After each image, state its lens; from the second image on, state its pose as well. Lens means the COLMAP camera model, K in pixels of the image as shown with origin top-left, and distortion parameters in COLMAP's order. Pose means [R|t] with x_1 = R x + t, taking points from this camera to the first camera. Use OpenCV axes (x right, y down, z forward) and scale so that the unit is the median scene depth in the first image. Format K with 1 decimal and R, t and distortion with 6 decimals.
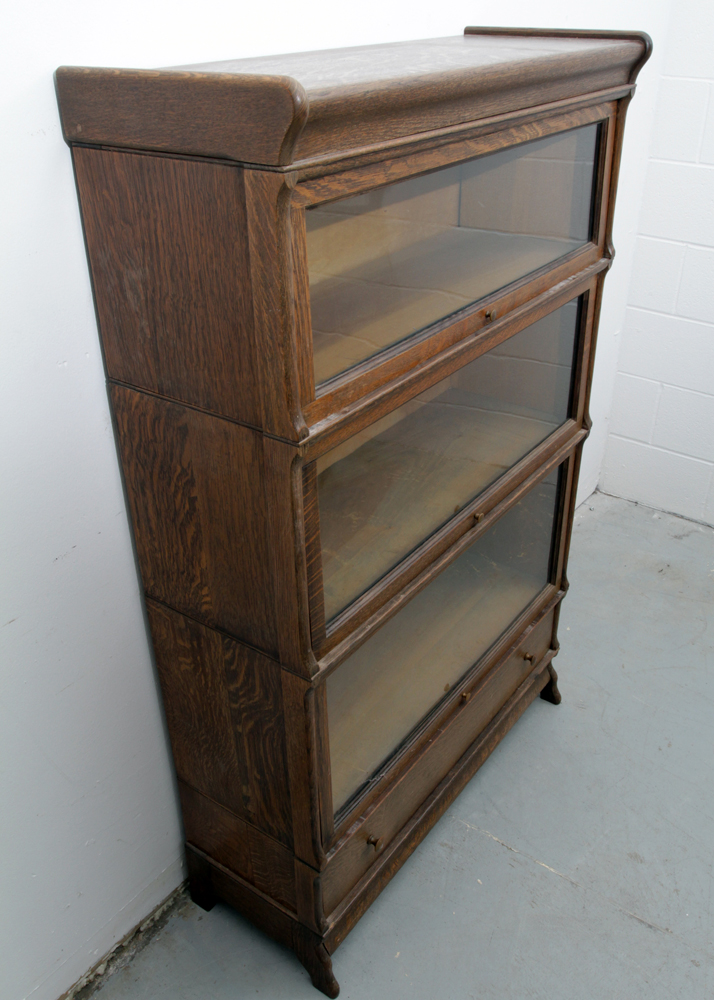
lens RADIAL K [[896.3, 0, 364.3], [0, 896.3, 507.9], [0, 0, 1]] dist [-0.101356, 0.096627]
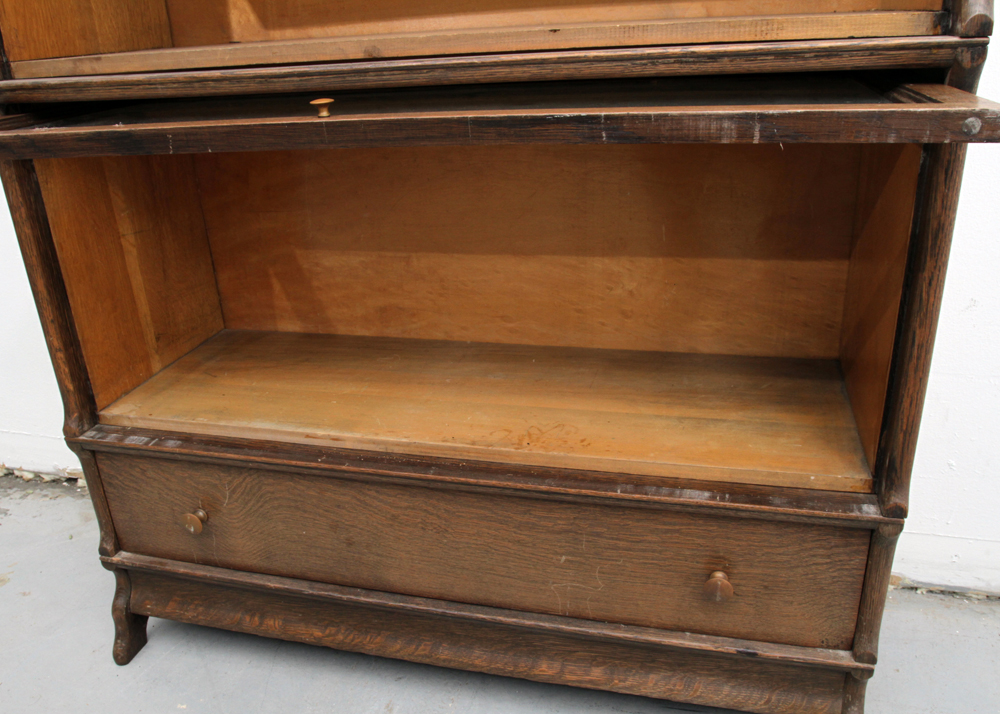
lens RADIAL K [[816.5, 0, 495.5], [0, 816.5, 360.5], [0, 0, 1]] dist [-0.104554, 0.069048]
pose [[0.350634, 0.358952, -0.864991, 0.617519], [-0.442276, 0.877611, 0.184908, 0.059764], [0.825499, 0.317730, 0.466476, 0.919624]]
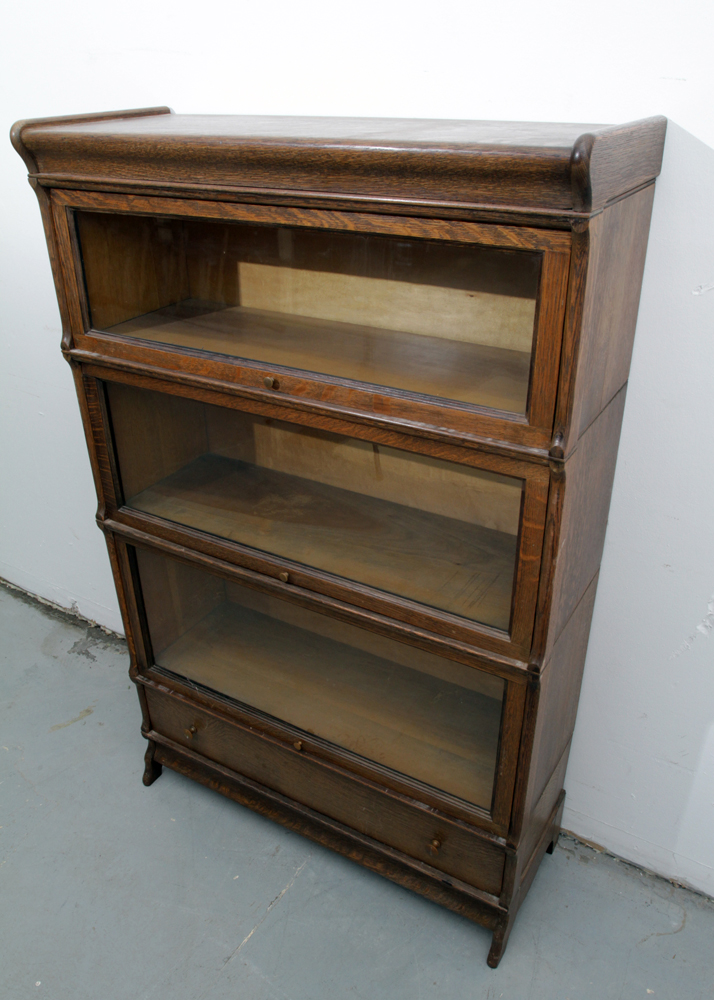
lens RADIAL K [[822.3, 0, 362.1], [0, 822.3, 507.1], [0, 0, 1]] dist [-0.100592, 0.074455]
pose [[0.082014, 0.499681, -0.862318, 0.924175], [-0.501175, 0.768553, 0.397681, -0.477203], [0.861451, 0.399556, 0.313460, 0.767496]]
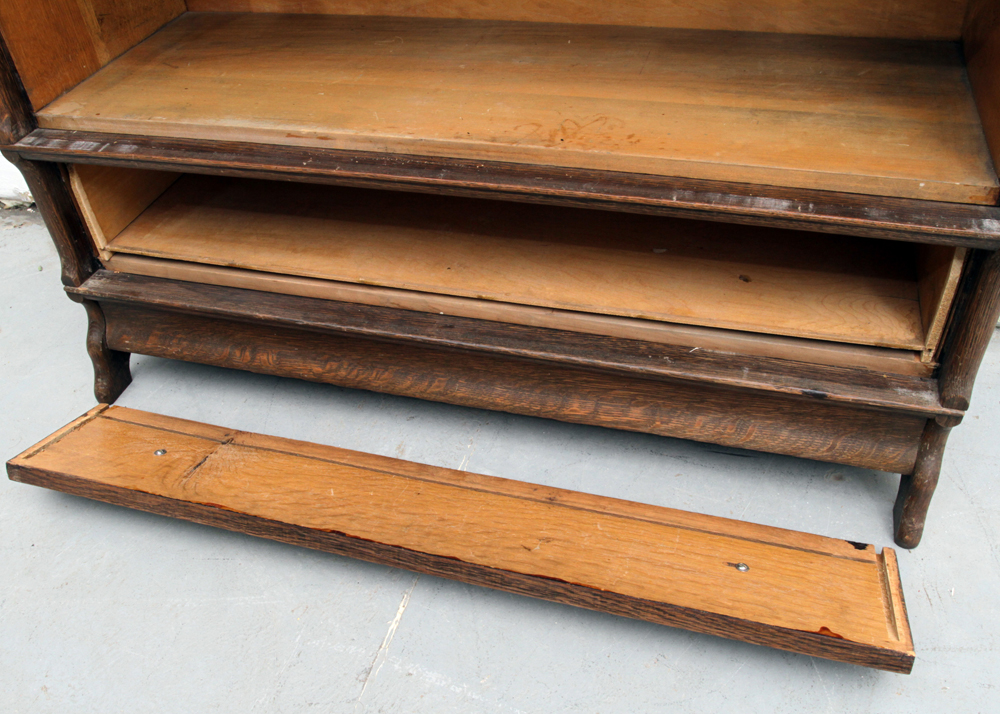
lens RADIAL K [[870.7, 0, 496.8], [0, 870.7, 365.2], [0, 0, 1]] dist [-0.107170, 0.088787]
pose [[0.328659, 0.613461, -0.718087, 0.564369], [-0.434361, 0.773323, 0.461847, 0.096783], [0.838638, 0.160119, 0.520623, 0.961708]]
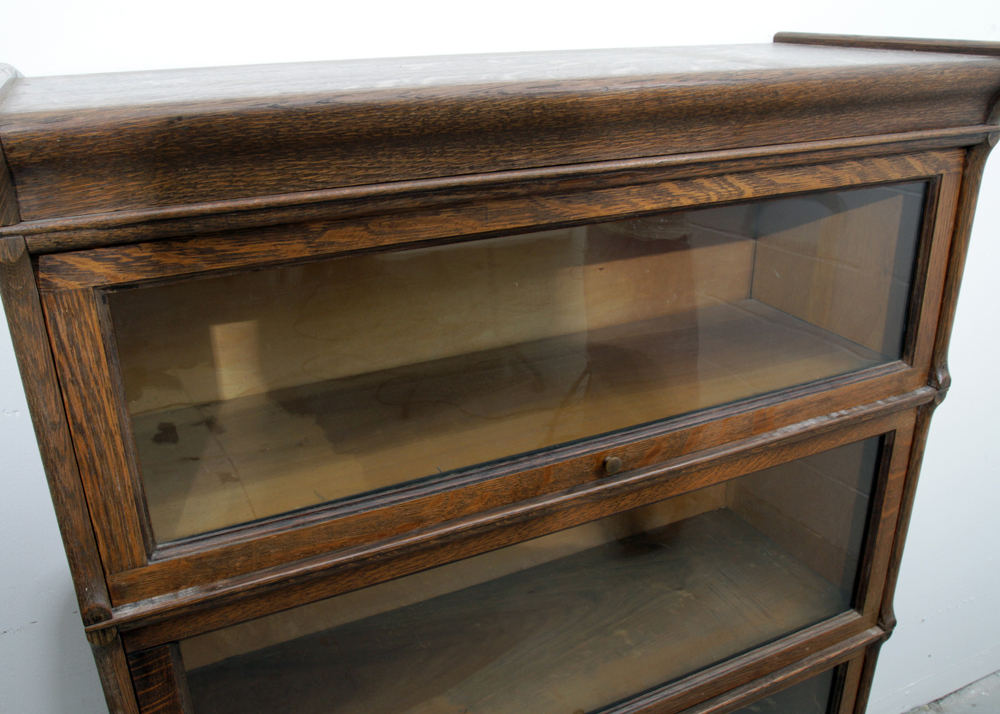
lens RADIAL K [[870.7, 0, 496.8], [0, 870.7, 365.2], [0, 0, 1]] dist [-0.107170, 0.088787]
pose [[0.879014, 0.186943, -0.438618, 0.293574], [-0.244497, 0.966503, -0.078053, -0.194096], [0.409334, 0.175851, 0.895278, 0.365216]]
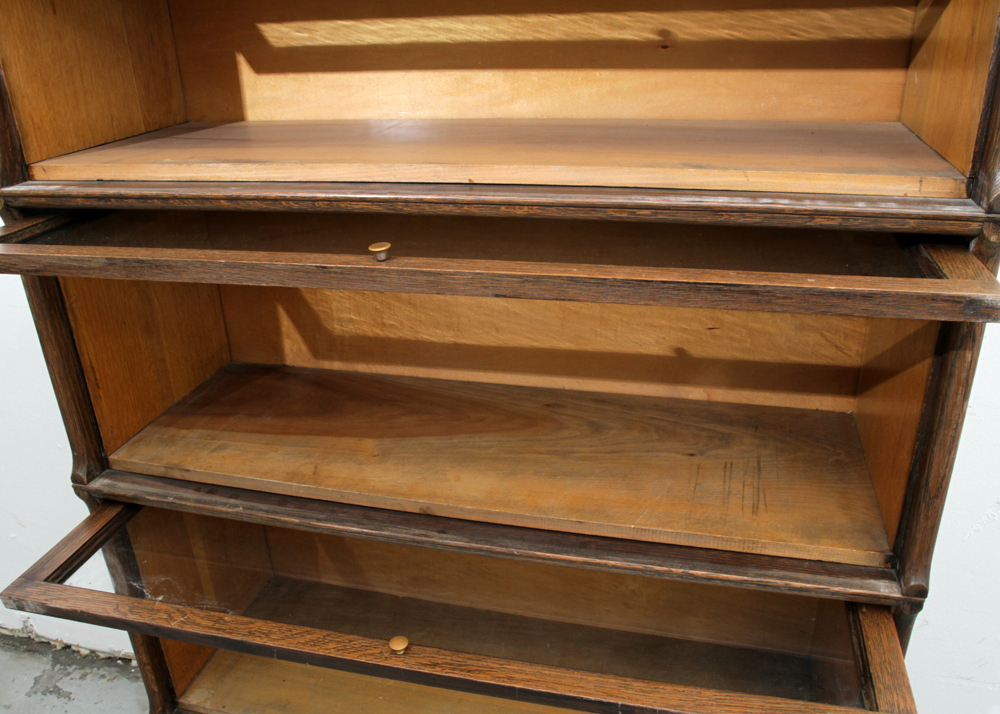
lens RADIAL K [[816.5, 0, 495.5], [0, 816.5, 360.5], [0, 0, 1]] dist [-0.104554, 0.069048]
pose [[0.352153, 0.387787, -0.851827, 0.581710], [-0.454018, 0.866651, 0.206841, -0.220042], [0.818447, 0.313905, 0.481256, 0.748471]]
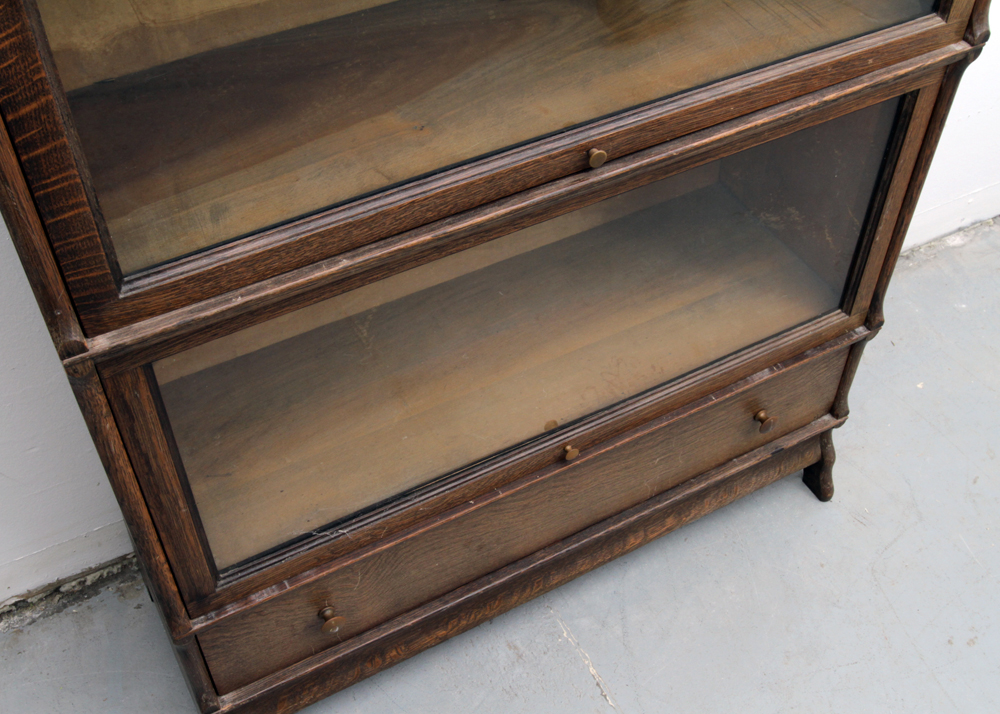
lens RADIAL K [[1129.8, 0, 496.5], [0, 1129.8, 359.7], [0, 0, 1]] dist [-0.068551, 0.073504]
pose [[0.900408, 0.326500, -0.287513, 0.306000], [-0.235940, 0.921727, 0.307818, -0.068199], [0.365511, -0.209326, 0.906964, 0.383208]]
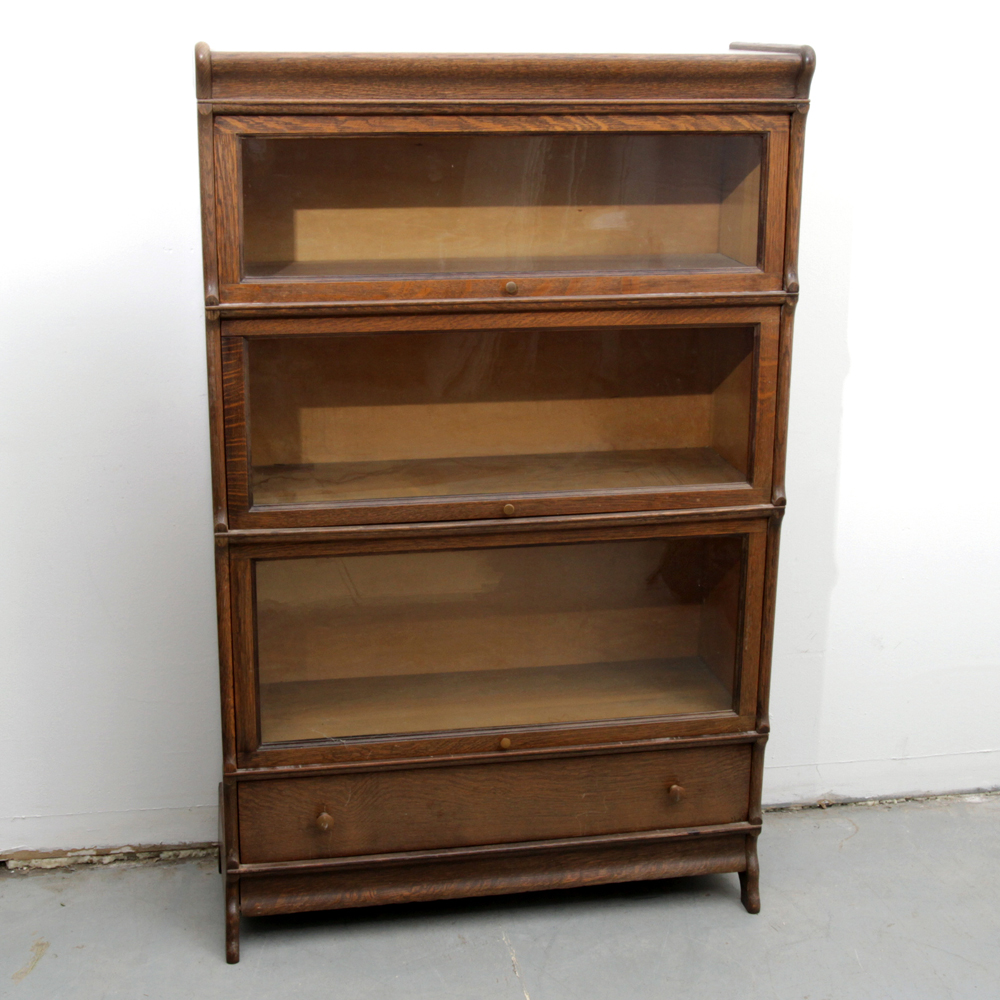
lens RADIAL K [[1652.5, 0, 500.0], [0, 1652.5, 500.0], [0, 0, 1]] dist [-0.065678, -0.082367]
pose [[0.727731, 0.211693, -0.652376, 1.283857], [-0.370175, 0.921971, -0.113758, 0.208244], [0.577389, 0.324278, 0.749310, -0.319889]]
